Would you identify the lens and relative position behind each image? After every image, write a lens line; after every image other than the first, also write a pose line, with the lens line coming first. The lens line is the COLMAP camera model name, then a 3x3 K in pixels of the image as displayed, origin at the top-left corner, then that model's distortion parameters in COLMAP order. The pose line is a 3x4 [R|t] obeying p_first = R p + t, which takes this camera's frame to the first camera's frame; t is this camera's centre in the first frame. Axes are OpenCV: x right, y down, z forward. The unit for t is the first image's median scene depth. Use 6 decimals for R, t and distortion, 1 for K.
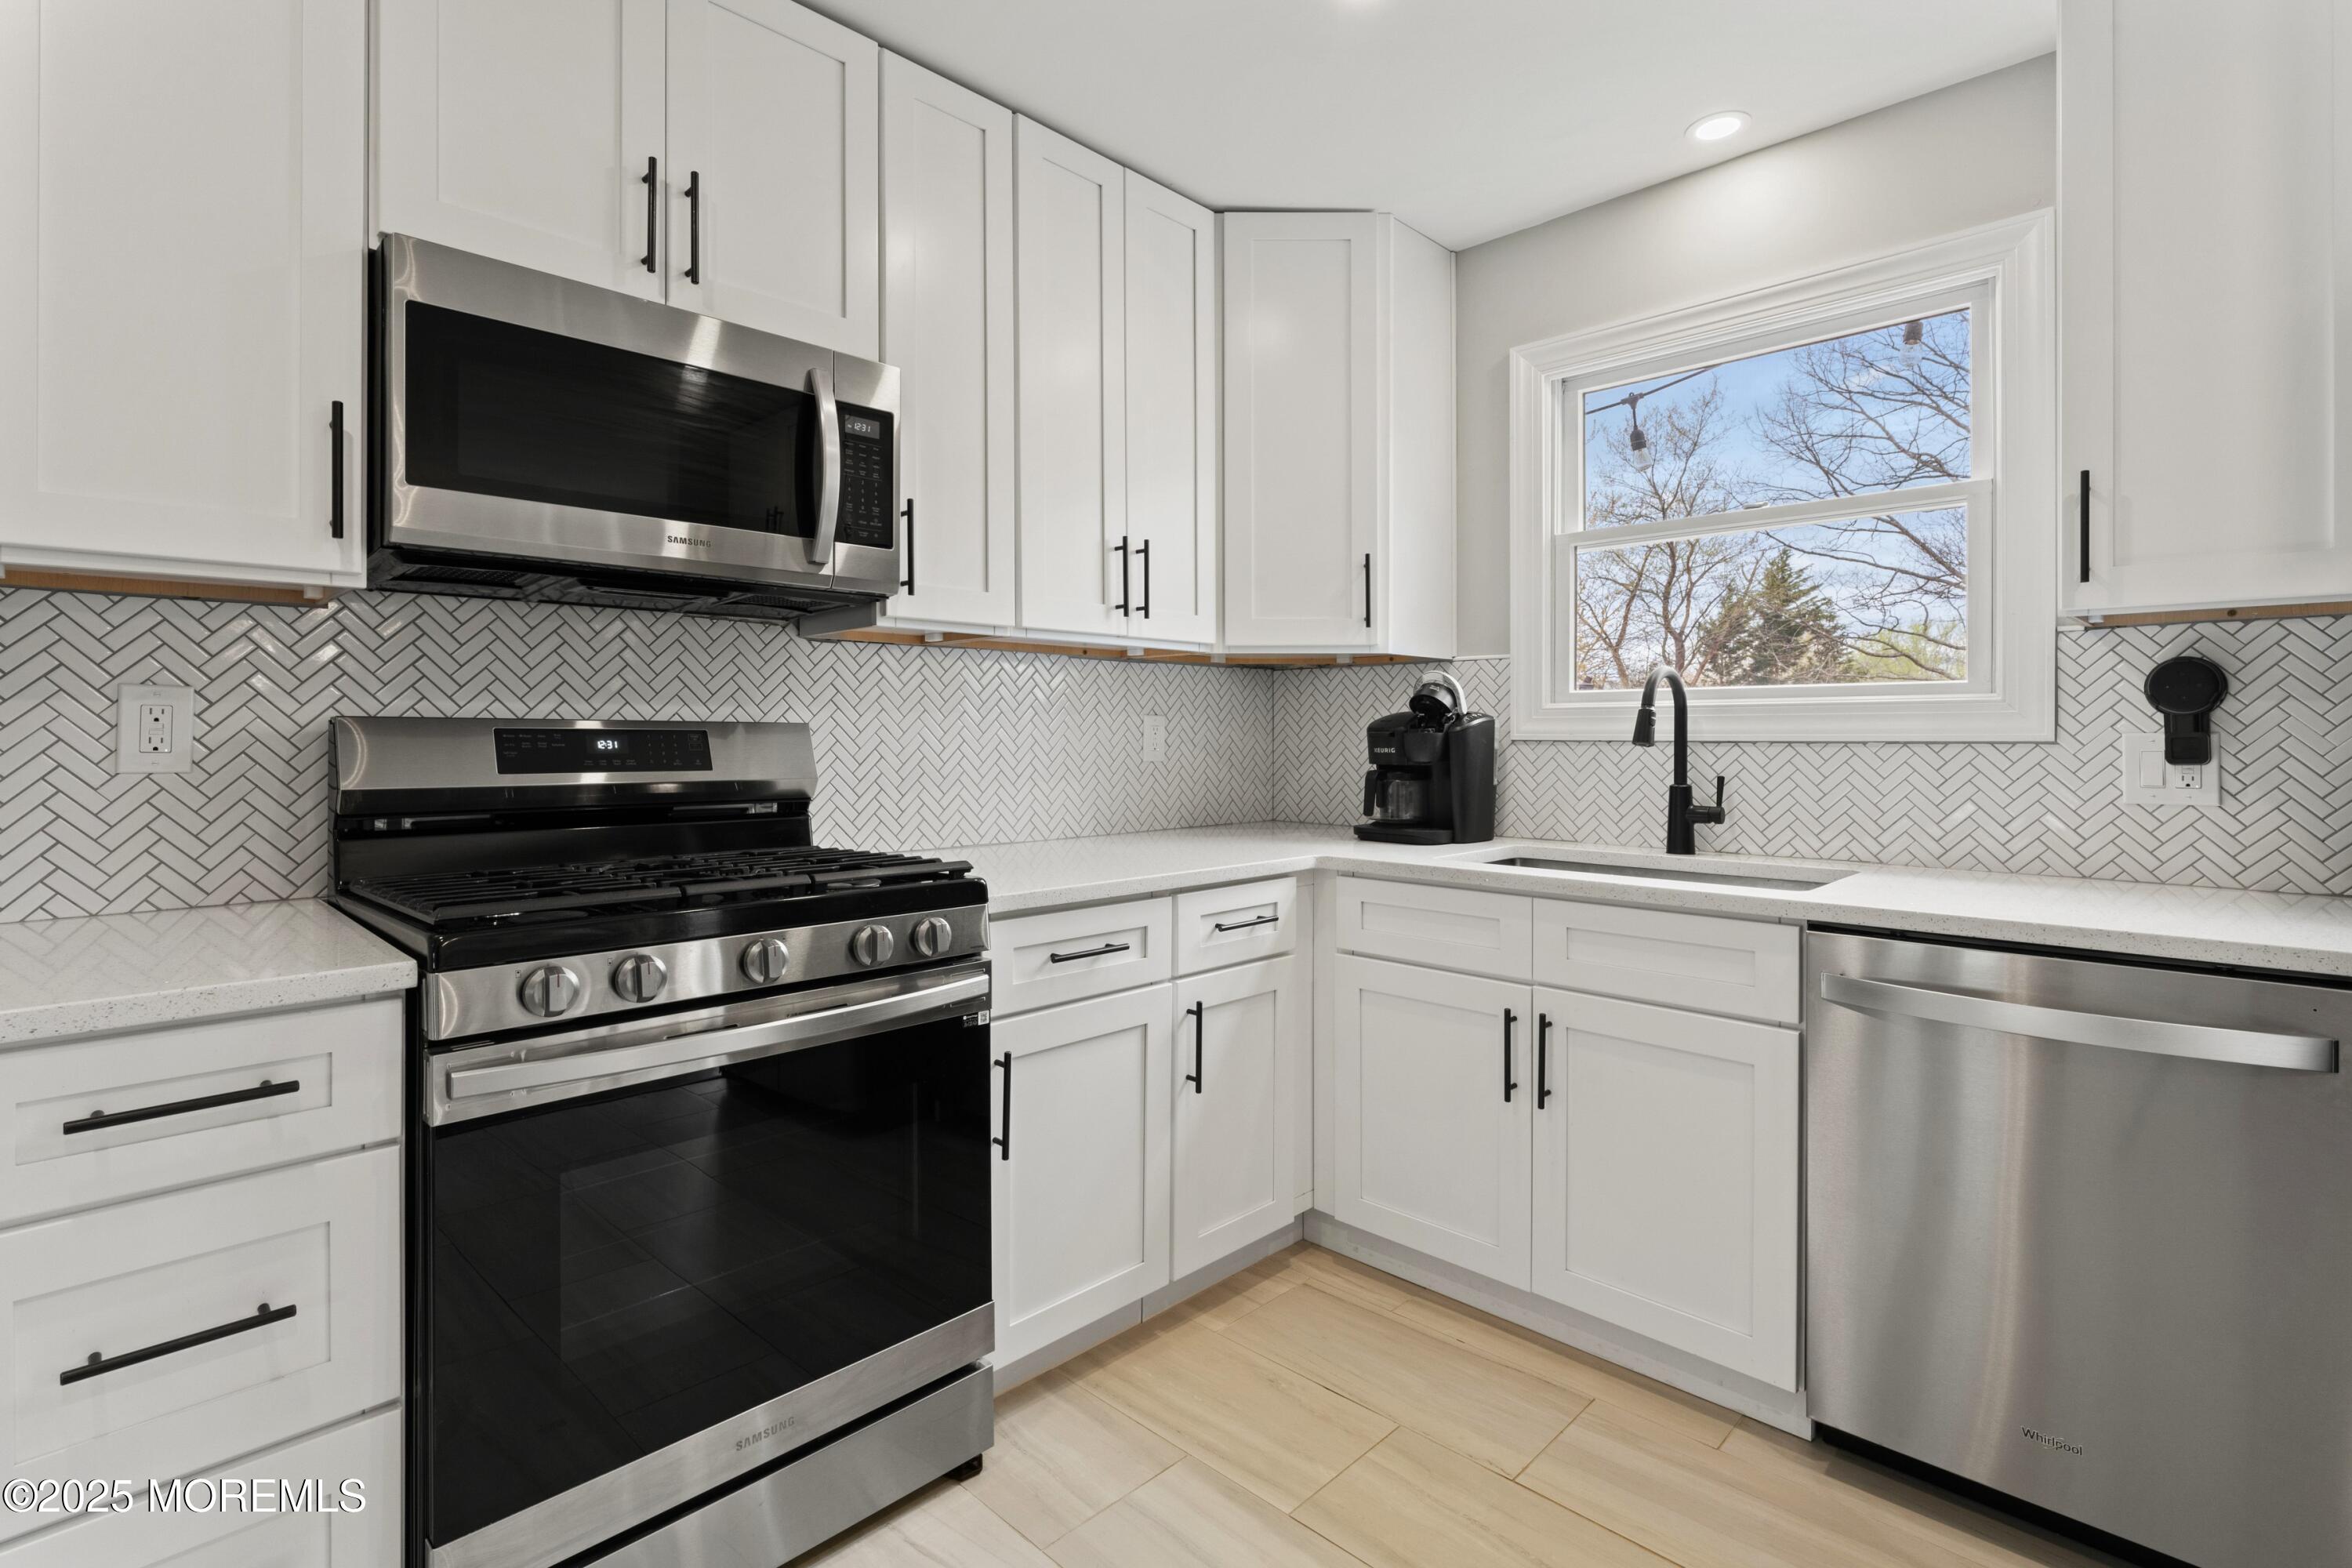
lens RADIAL K [[1094.2, 0, 1167.0], [0, 1094.2, 732.3], [0, 0, 1]] dist [-0.003905, -0.000491]
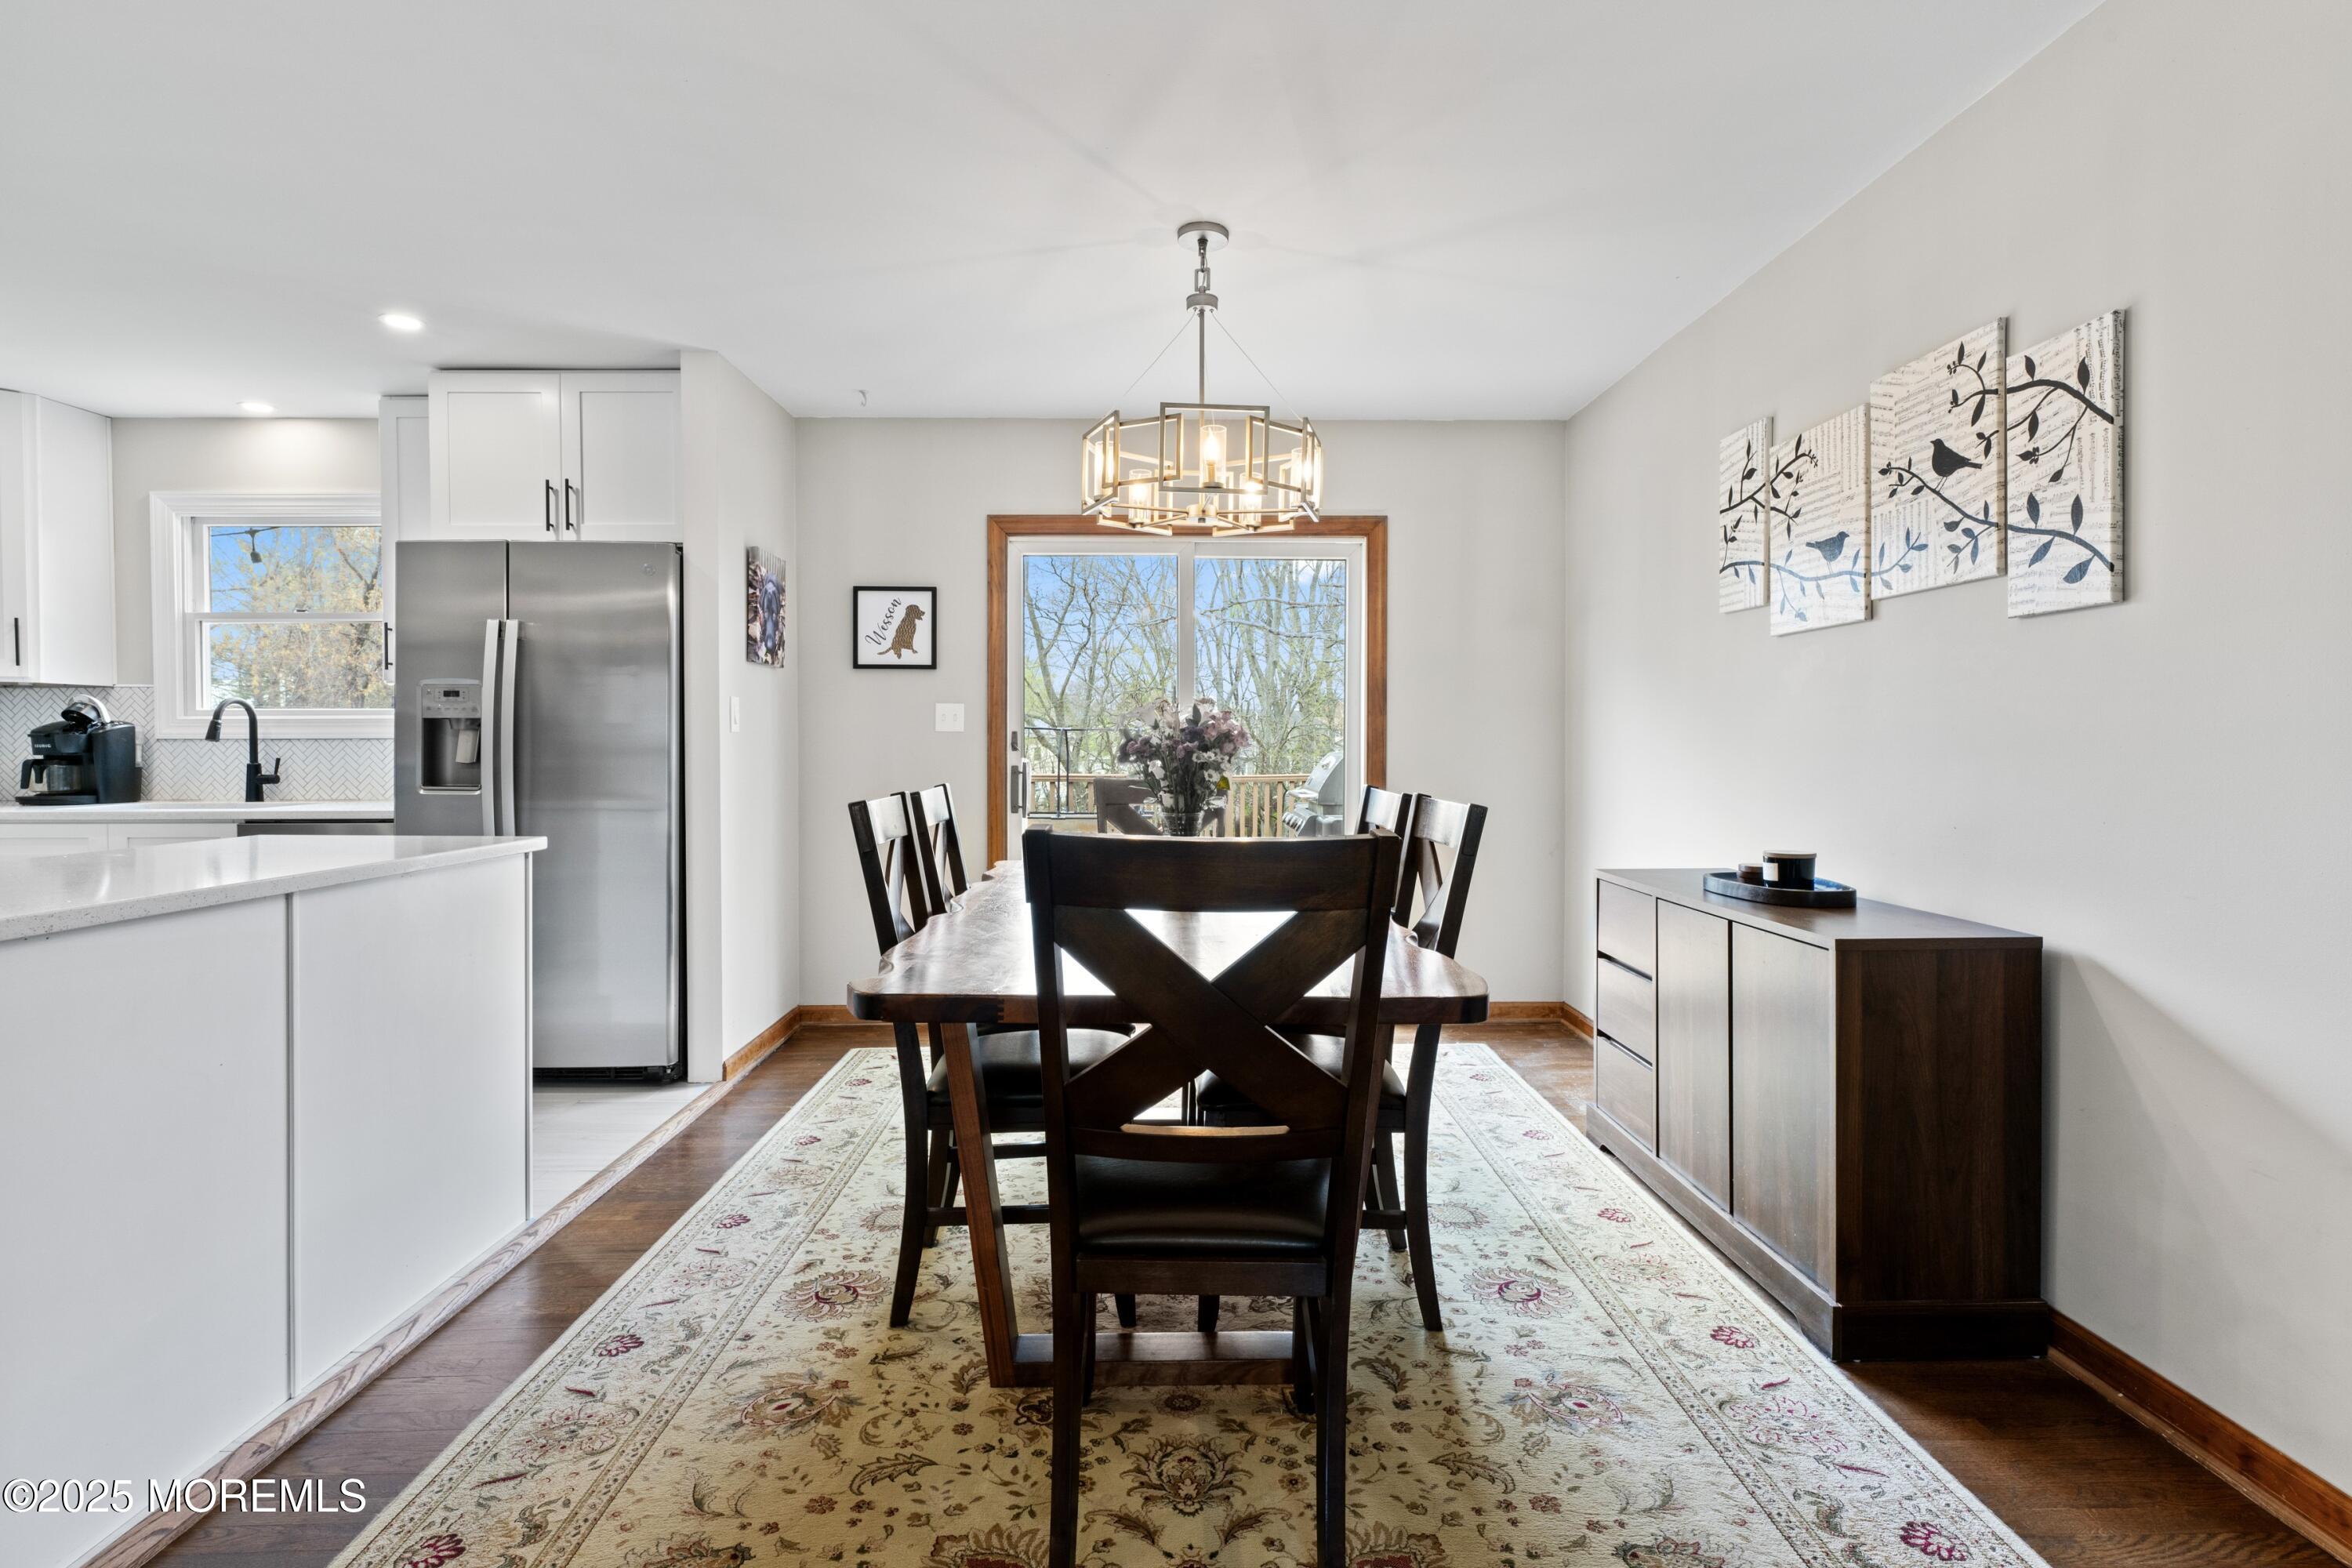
lens RADIAL K [[1141.0, 0, 1165.9], [0, 1141.0, 772.9], [0, 0, 1]] dist [0.002621, -0.000013]
pose [[0.710395, -0.023307, 0.703417, 0.219960], [0.002132, 0.999518, 0.030965, 0.009349], [-0.703800, -0.020497, 0.710102, -1.443685]]
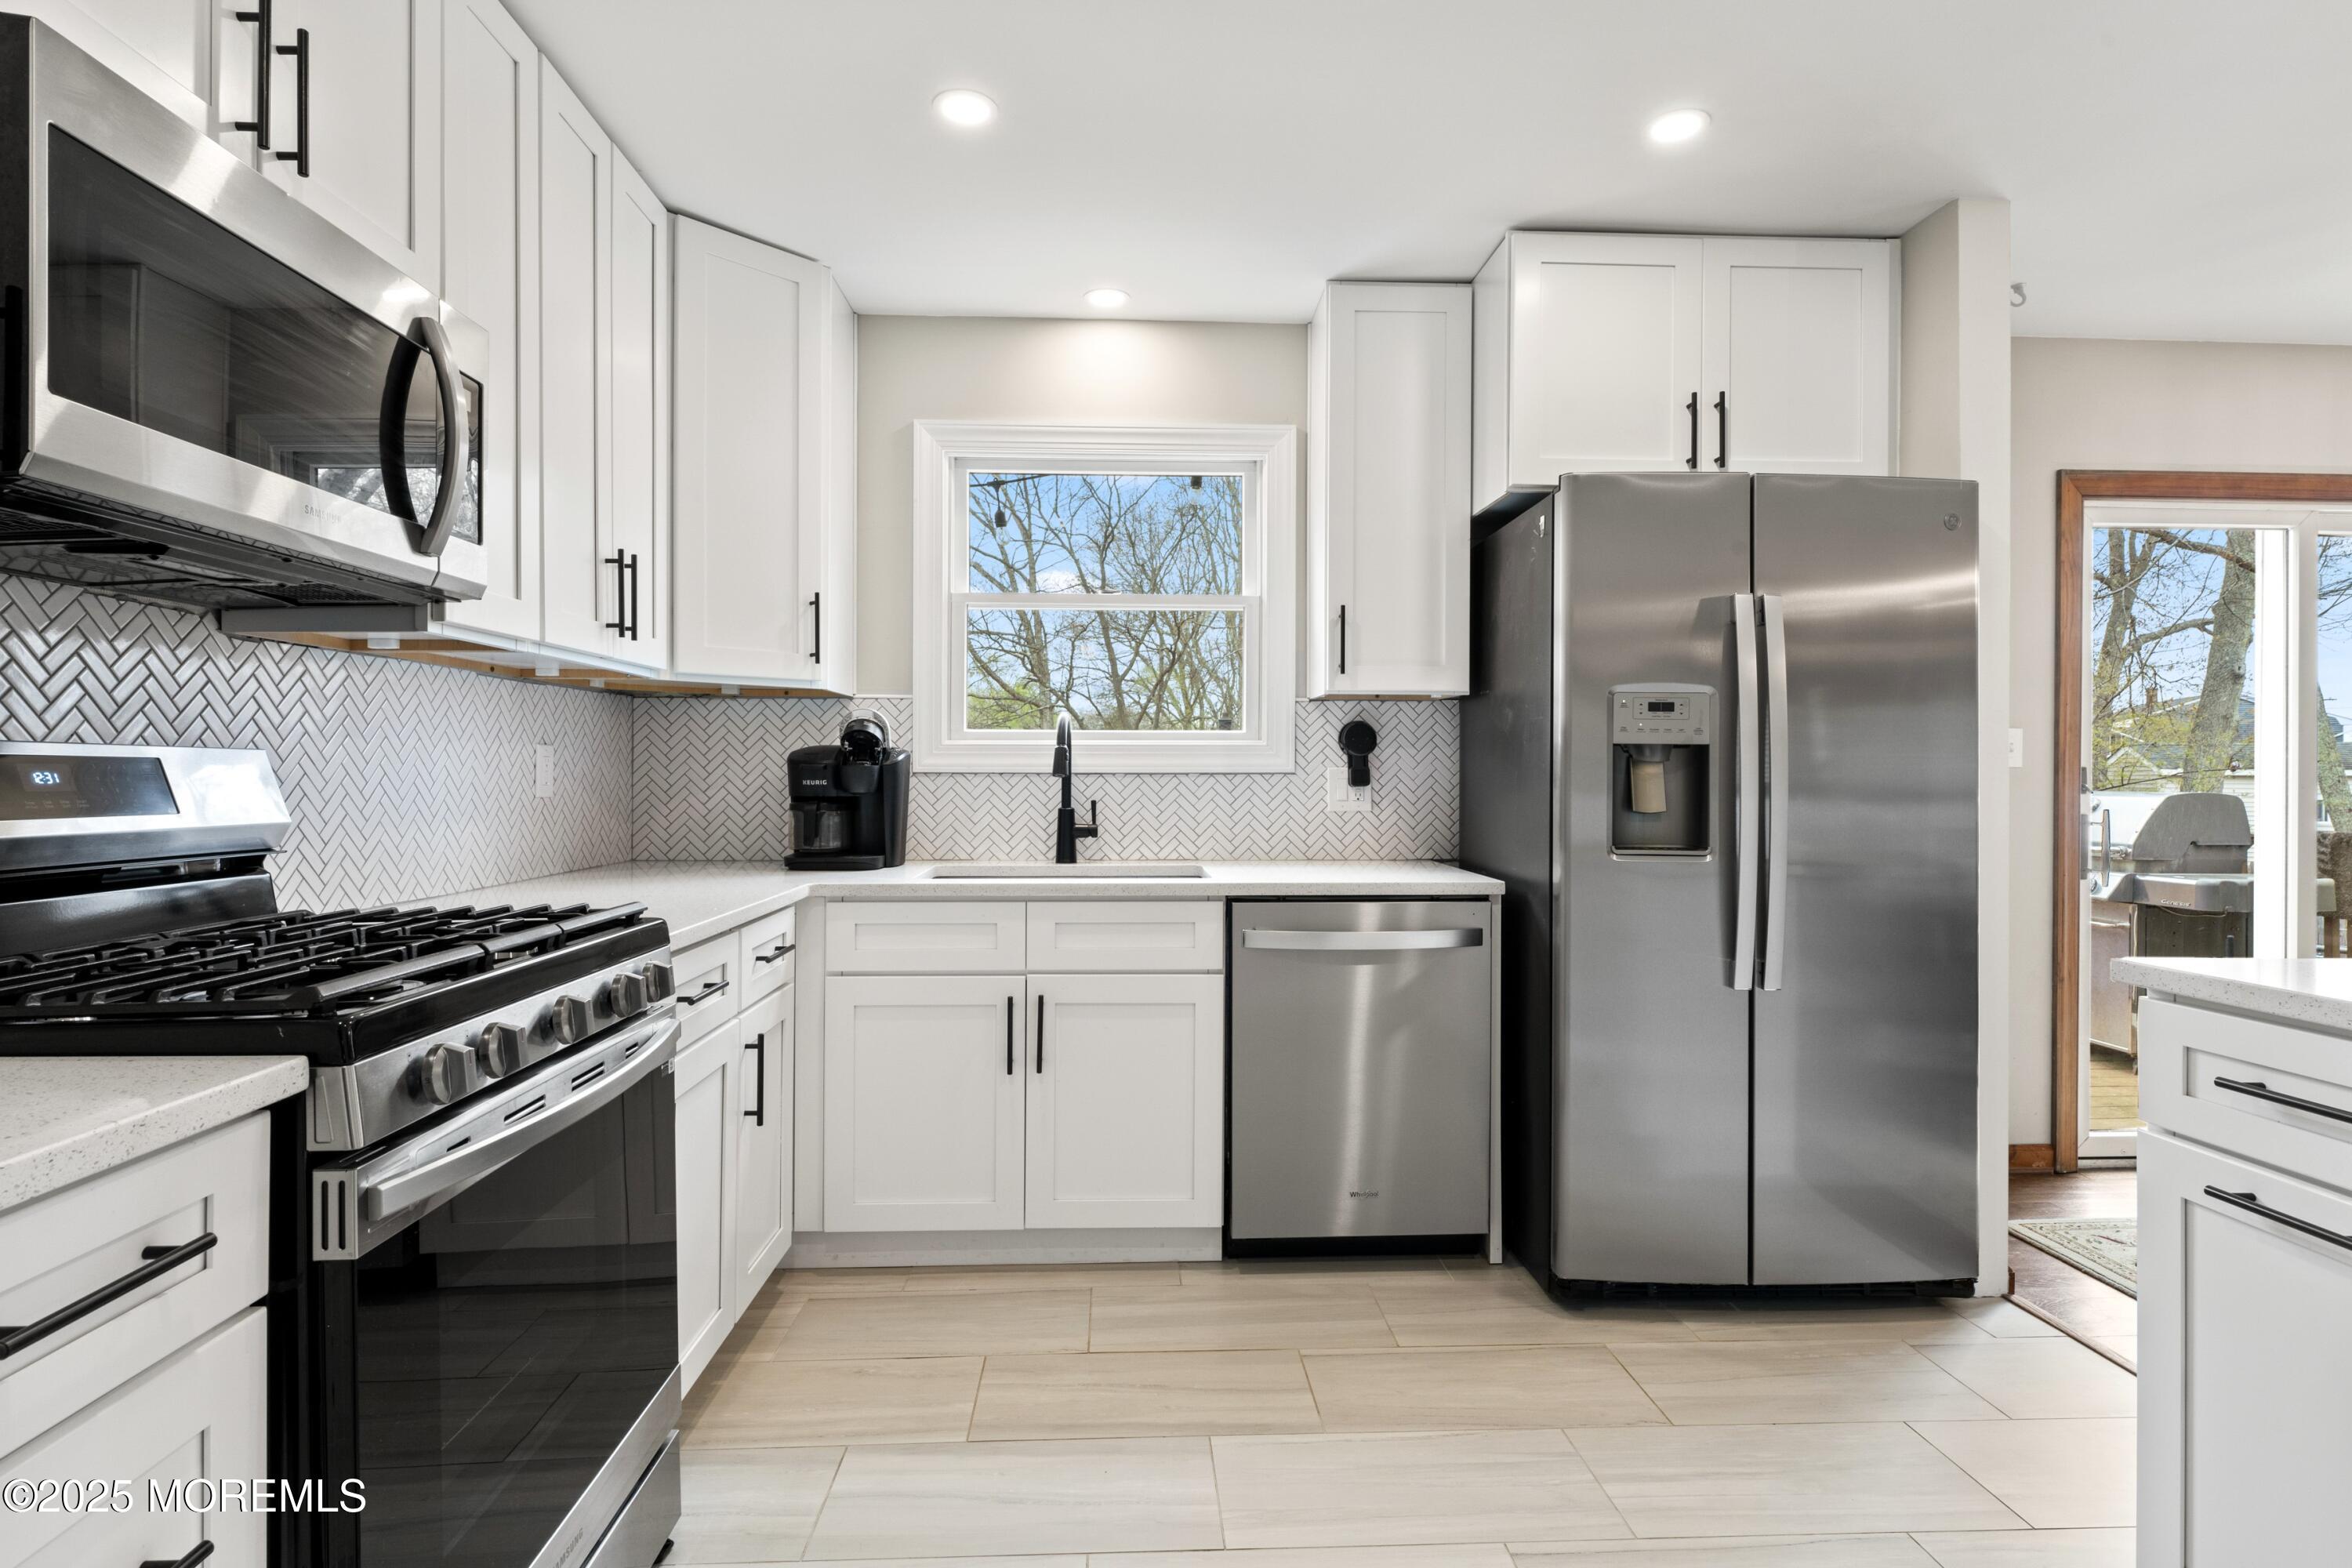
lens RADIAL K [[1169.7, 0, 1173.3], [0, 1169.7, 766.4], [0, 0, 1]] dist [-0.004797, -0.000842]
pose [[0.684363, 0.003405, 0.729134, -0.435487], [-0.003284, 0.999993, -0.001587, 0.002451], [-0.729134, -0.001309, 0.684369, -0.003107]]
